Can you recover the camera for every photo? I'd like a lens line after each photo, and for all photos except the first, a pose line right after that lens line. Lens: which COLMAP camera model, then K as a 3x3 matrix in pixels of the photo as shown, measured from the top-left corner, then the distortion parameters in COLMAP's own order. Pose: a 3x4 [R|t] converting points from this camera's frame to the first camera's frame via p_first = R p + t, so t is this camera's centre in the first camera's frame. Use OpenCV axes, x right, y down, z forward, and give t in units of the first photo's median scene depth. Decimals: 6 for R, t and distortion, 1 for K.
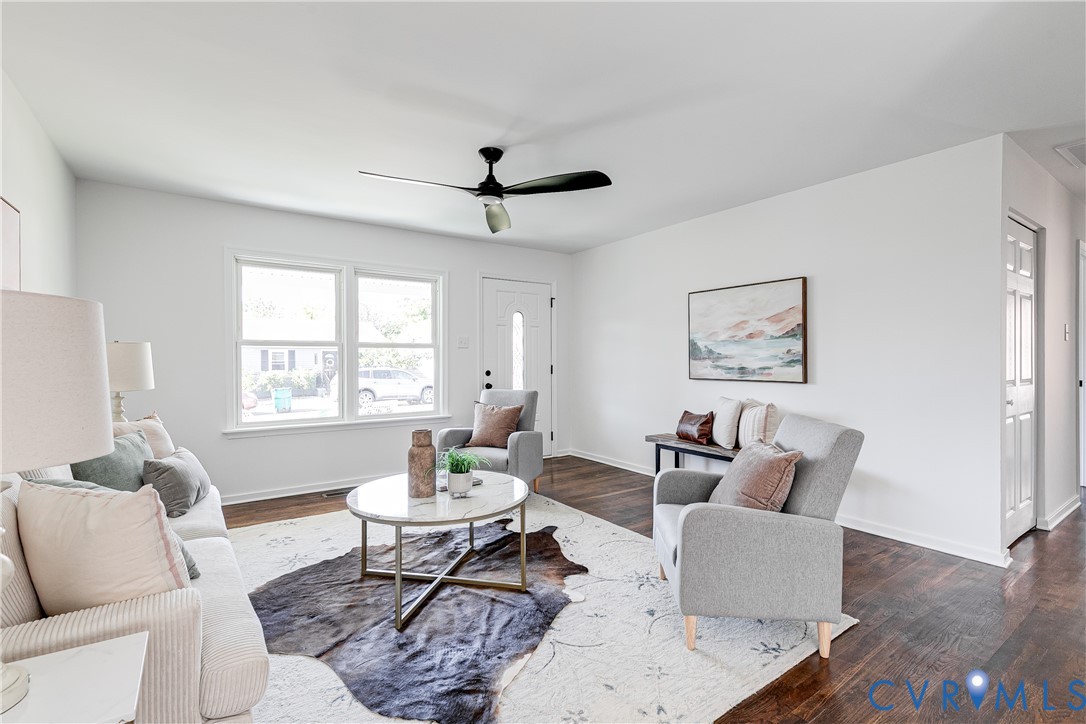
lens RADIAL K [[491.9, 0, 545.3], [0, 491.9, 361.6], [0, 0, 1]] dist [0.000140, 0.000476]
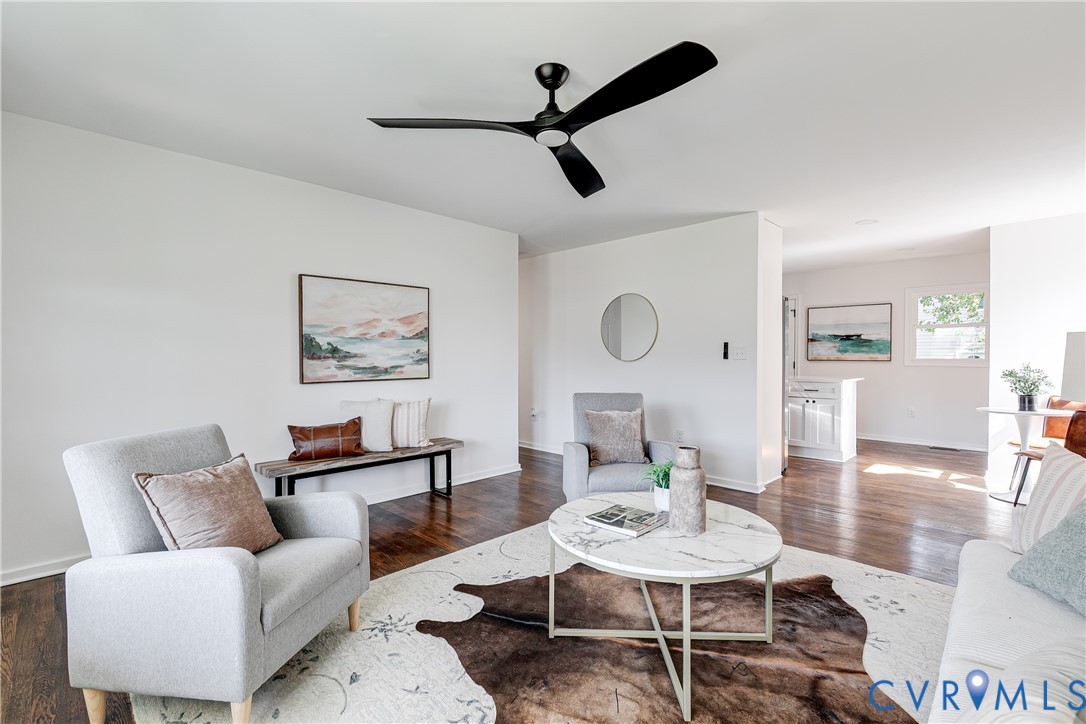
lens RADIAL K [[491.9, 0, 539.8], [0, 491.9, 364.8], [0, 0, 1]] dist [0.000140, 0.000476]
pose [[-0.169941, -0.010316, 0.985400, -0.618525], [0.010383, 0.999871, 0.012259, -0.000420], [-0.985400, 0.012314, -0.169812, 0.856937]]
